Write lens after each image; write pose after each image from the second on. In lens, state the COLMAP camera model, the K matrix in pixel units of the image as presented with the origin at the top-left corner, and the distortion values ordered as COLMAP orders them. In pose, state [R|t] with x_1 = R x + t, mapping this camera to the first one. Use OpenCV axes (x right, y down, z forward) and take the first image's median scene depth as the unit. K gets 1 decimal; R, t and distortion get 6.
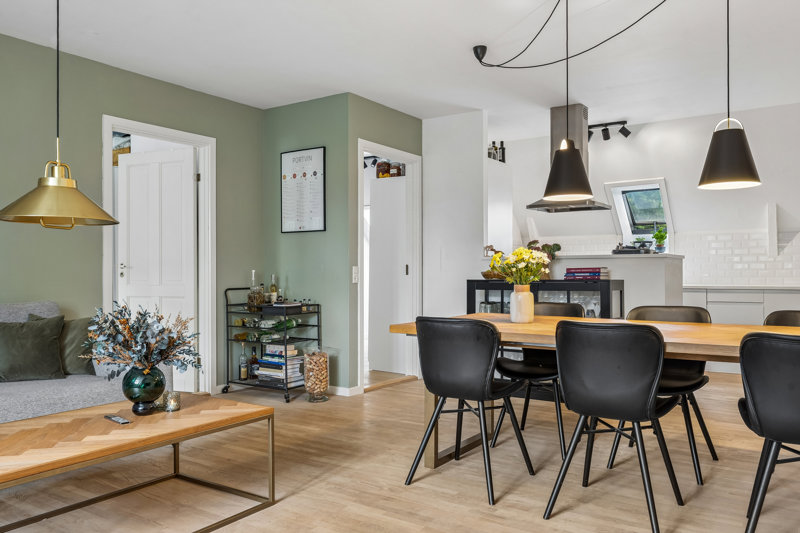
lens RADIAL K [[616.8, 0, 400.0], [0, 616.8, 266.5], [0, 0, 1]] dist [0.003143, 0.002592]
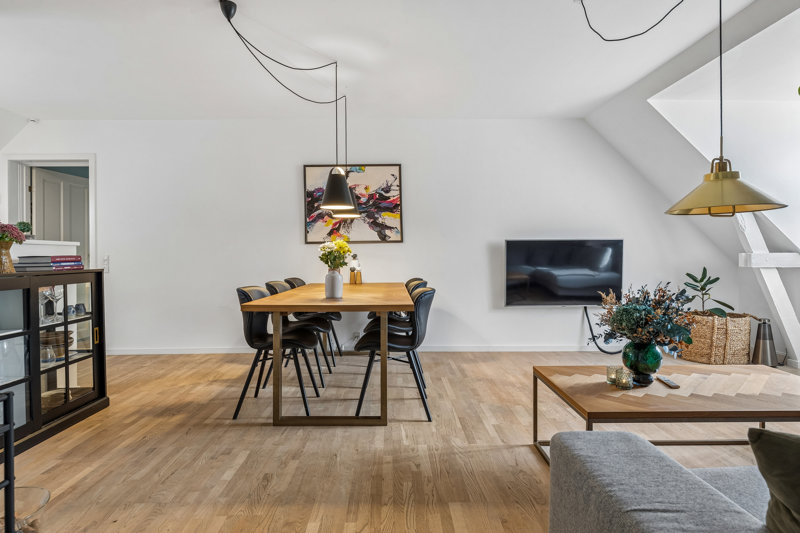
lens RADIAL K [[445.9, 0, 396.9], [0, 445.9, 260.4], [0, 0, 1]] dist [-0.001616, -0.000067]
pose [[-0.575277, -0.003221, 0.817953, -0.590098], [0.000407, 0.999991, 0.004224, 0.007158], [-0.817959, 0.002763, -0.575270, 1.314468]]
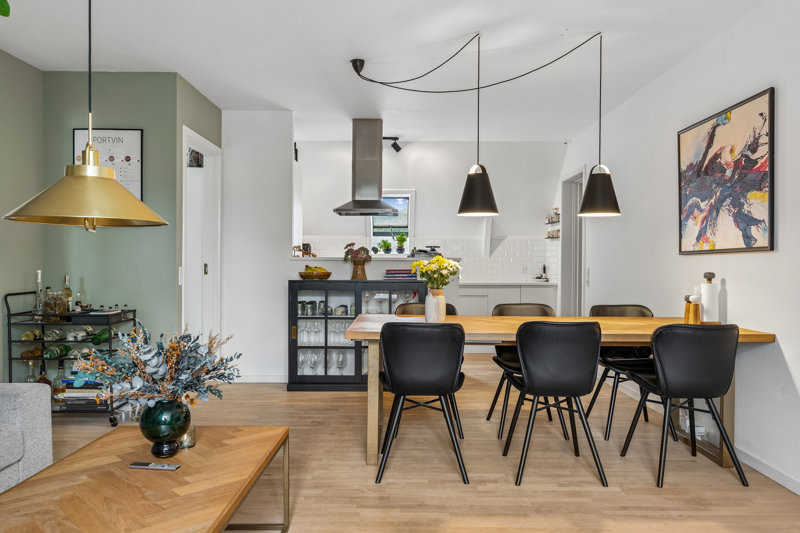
lens RADIAL K [[616.8, 0, 400.2], [0, 616.8, 271.2], [0, 0, 1]] dist [0.001724, 0.001608]
pose [[0.826828, -0.000170, 0.562455, -0.446901], [-0.012716, 0.999739, 0.018994, -0.021303], [-0.562312, -0.022857, 0.826610, 0.099791]]
